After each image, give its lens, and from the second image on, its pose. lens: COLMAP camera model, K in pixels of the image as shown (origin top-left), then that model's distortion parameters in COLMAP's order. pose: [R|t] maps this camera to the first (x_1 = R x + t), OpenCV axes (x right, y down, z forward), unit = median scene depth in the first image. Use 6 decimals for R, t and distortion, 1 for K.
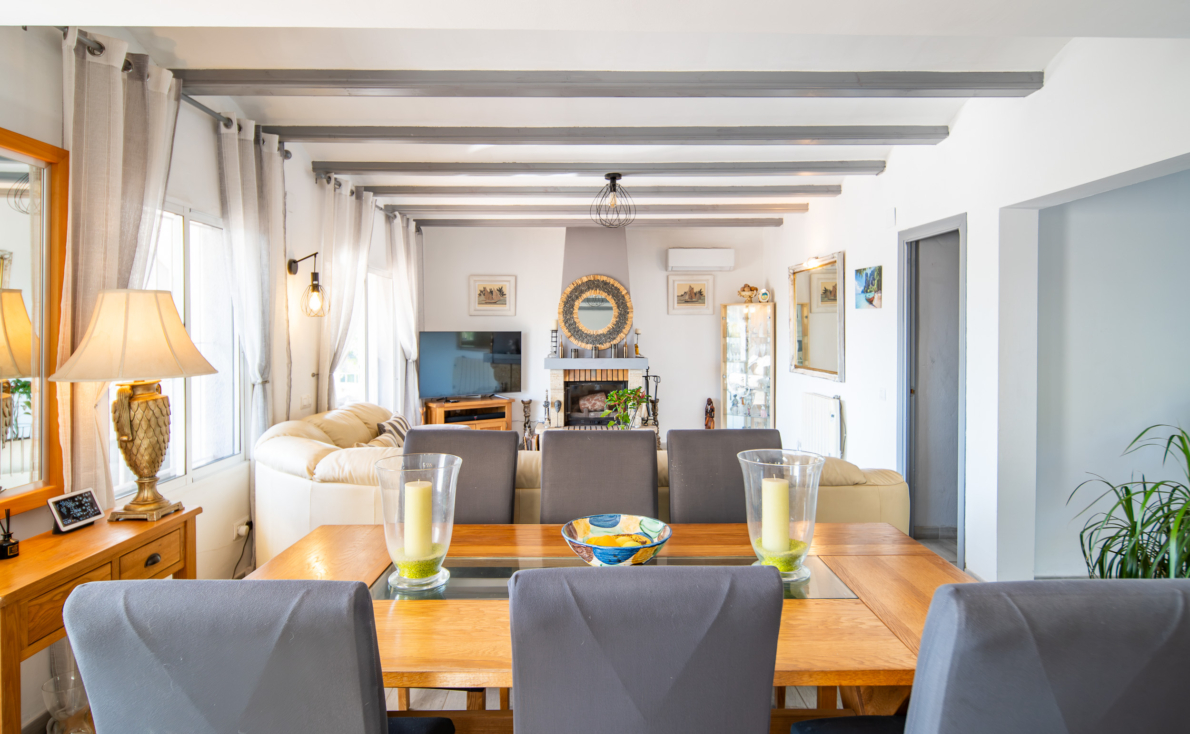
lens RADIAL K [[653.7, 0, 596.7], [0, 653.7, 327.8], [0, 0, 1]] dist [0.004449, 0.000744]
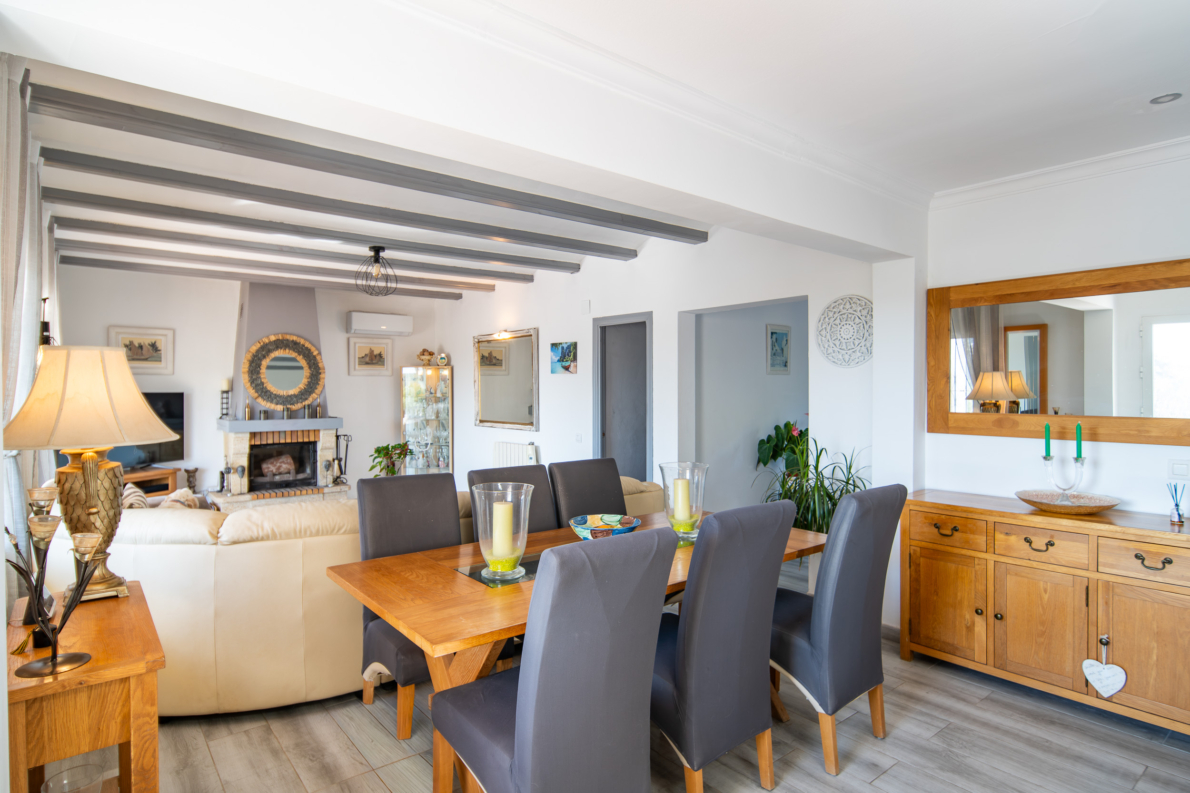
lens RADIAL K [[648.2, 0, 592.2], [0, 648.2, 385.7], [0, 0, 1]] dist [-0.007112, 0.002063]
pose [[0.786913, 0.002610, 0.617059, -0.236735], [-0.000147, 0.999992, -0.004042, -0.000014], [-0.617064, 0.003090, 0.786907, -0.042160]]
